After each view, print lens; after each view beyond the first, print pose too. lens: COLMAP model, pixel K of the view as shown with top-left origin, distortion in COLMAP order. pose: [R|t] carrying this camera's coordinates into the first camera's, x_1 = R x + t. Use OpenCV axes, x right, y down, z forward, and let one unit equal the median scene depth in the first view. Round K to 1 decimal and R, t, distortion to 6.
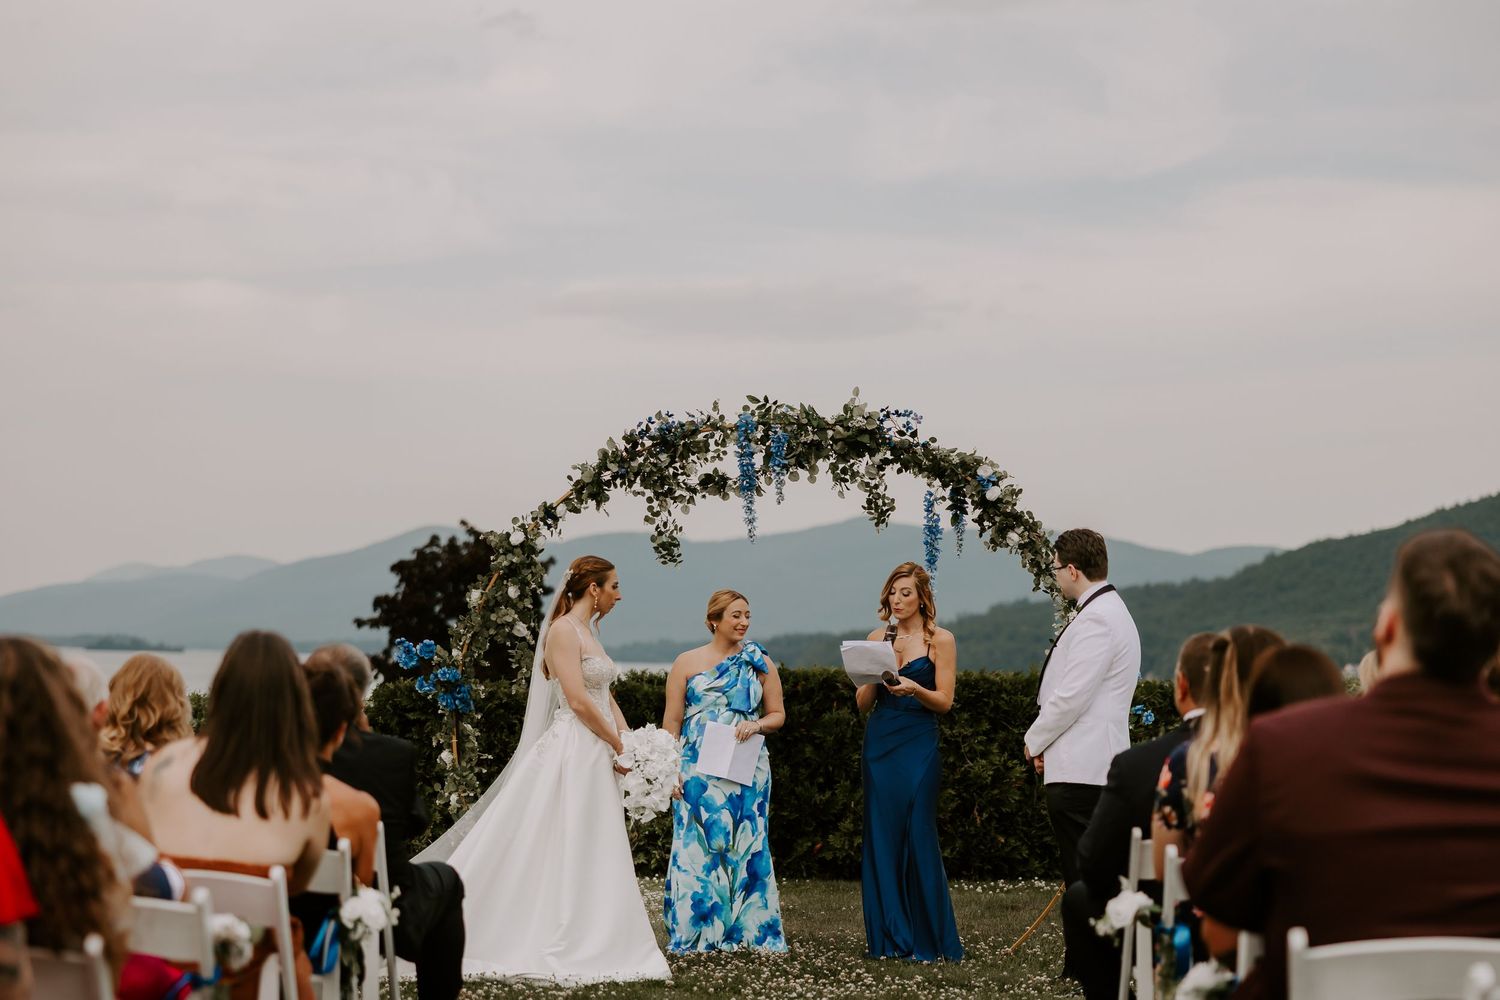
lens RADIAL K [[3161.1, 0, 755.1], [0, 3161.1, 377.5], [0, 0, 1]] dist [0.056717, -4.054306]
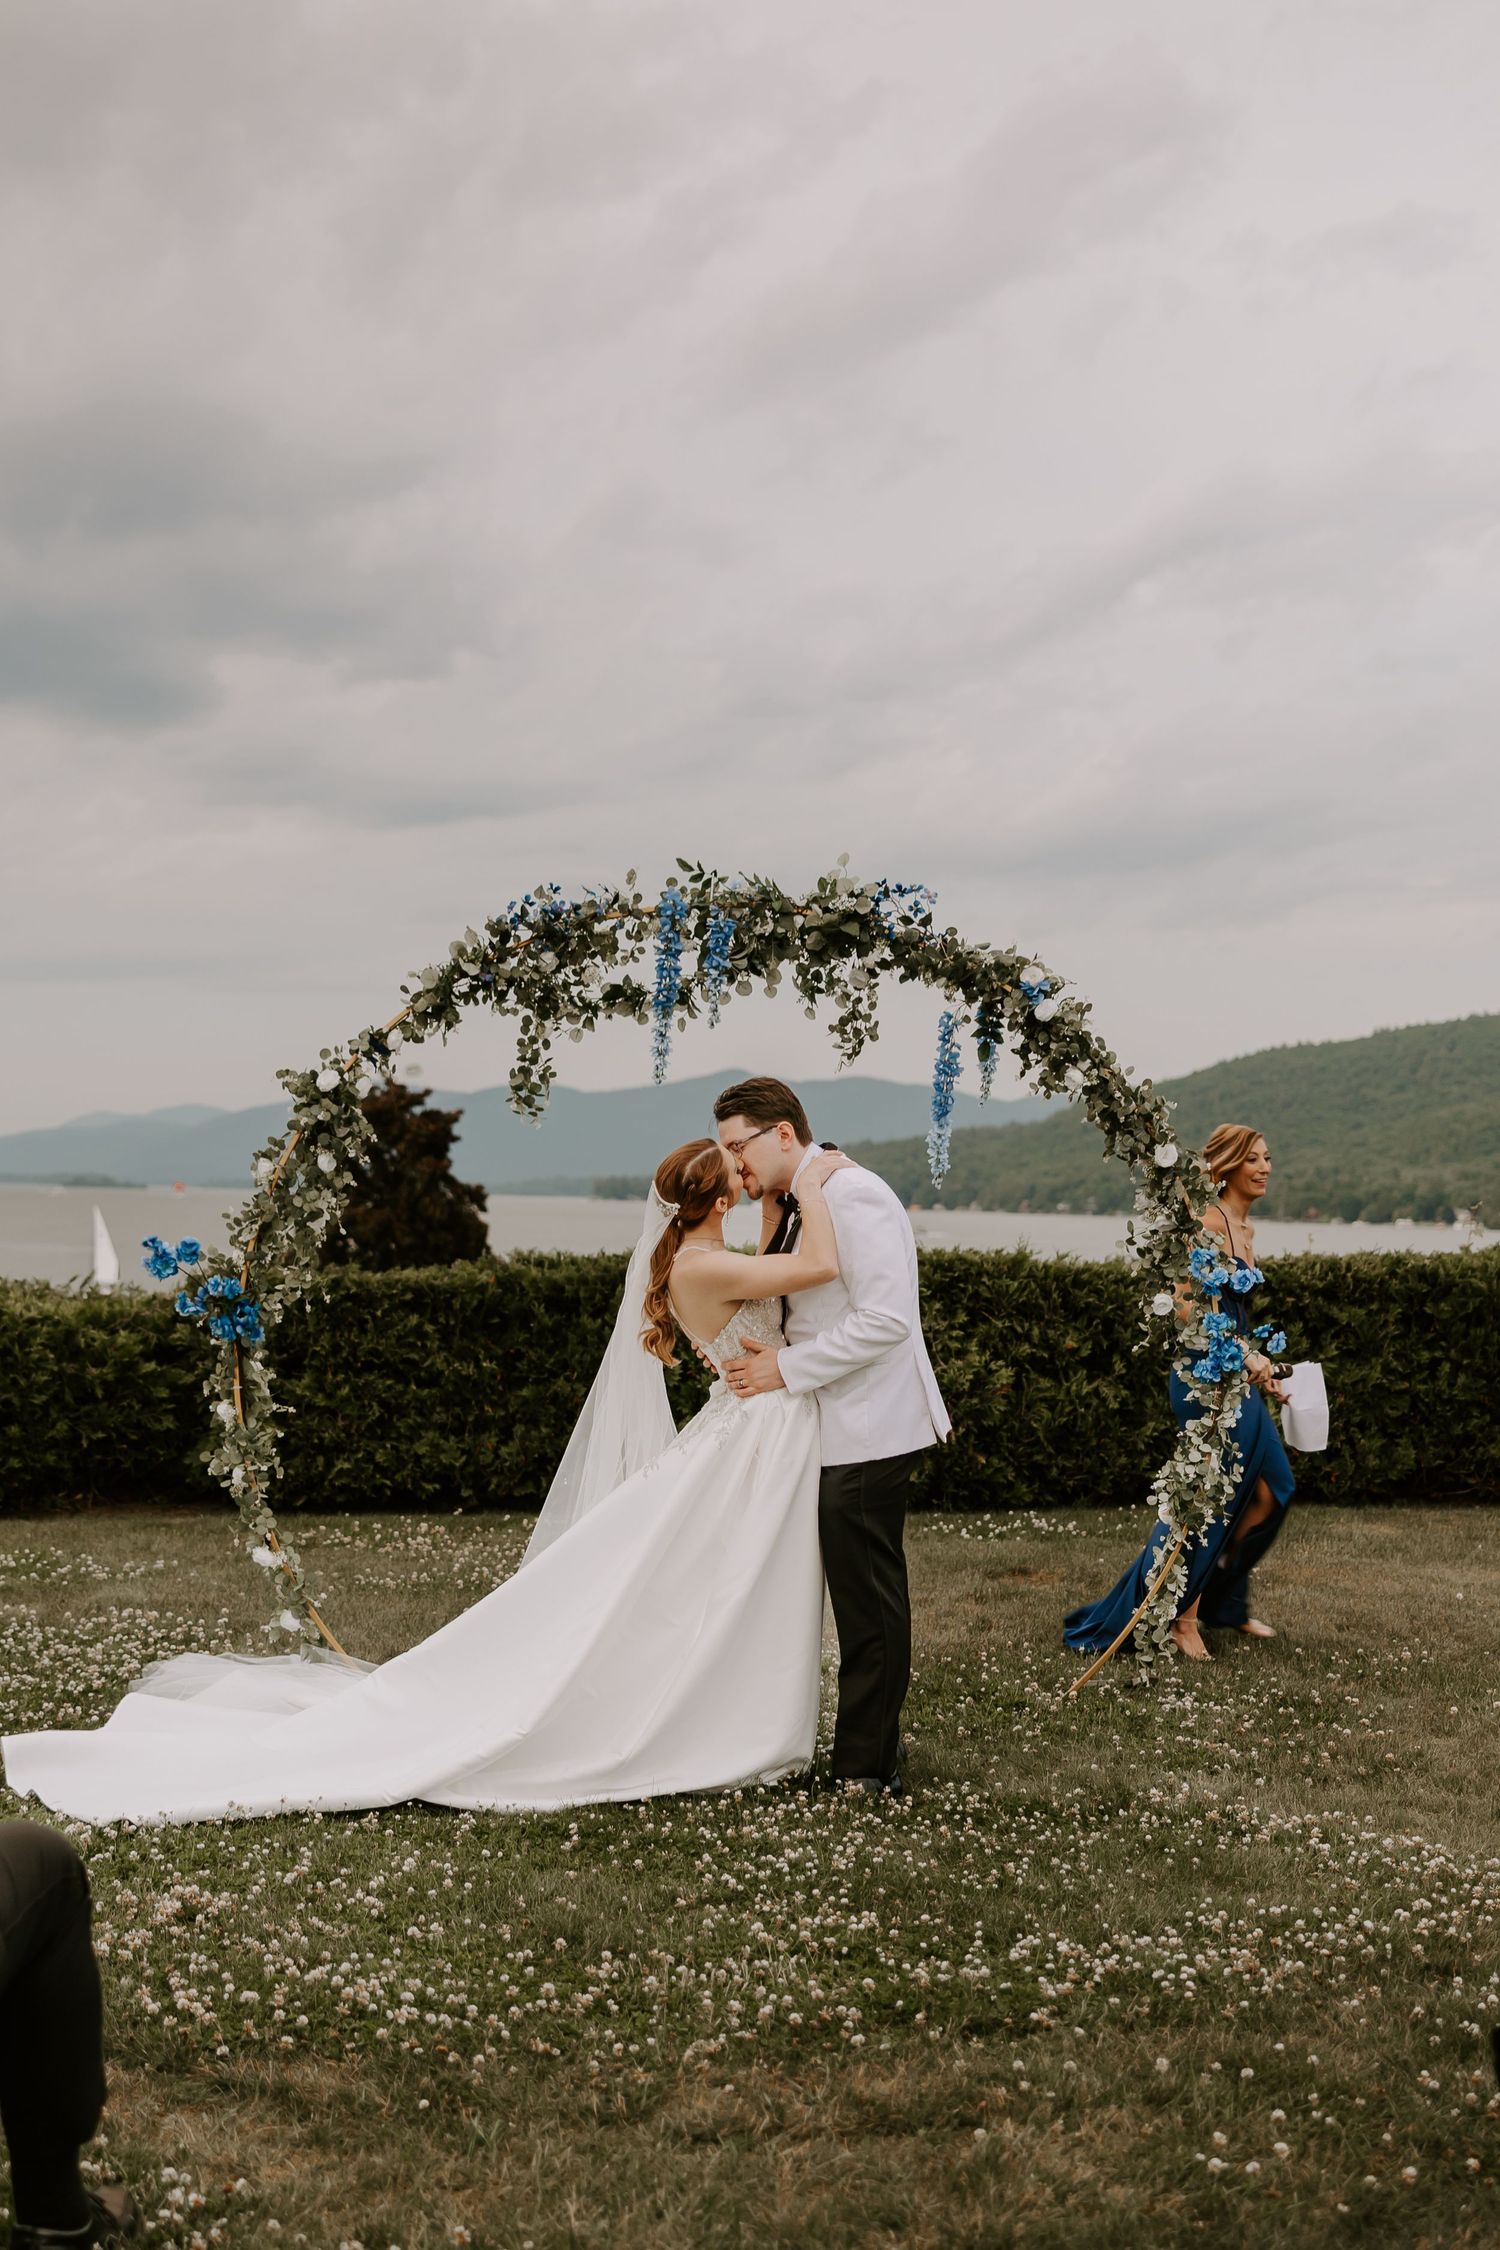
lens RADIAL K [[2440.5, 0, 708.1], [0, 2440.5, 1257.6], [0, 0, 1]] dist [0.000290, 0.001621]
pose [[0.999527, -0.006459, 0.030075, -0.011314], [0.002818, 0.992821, 0.119579, 0.026561], [-0.030631, -0.119438, 0.992369, 0.483356]]
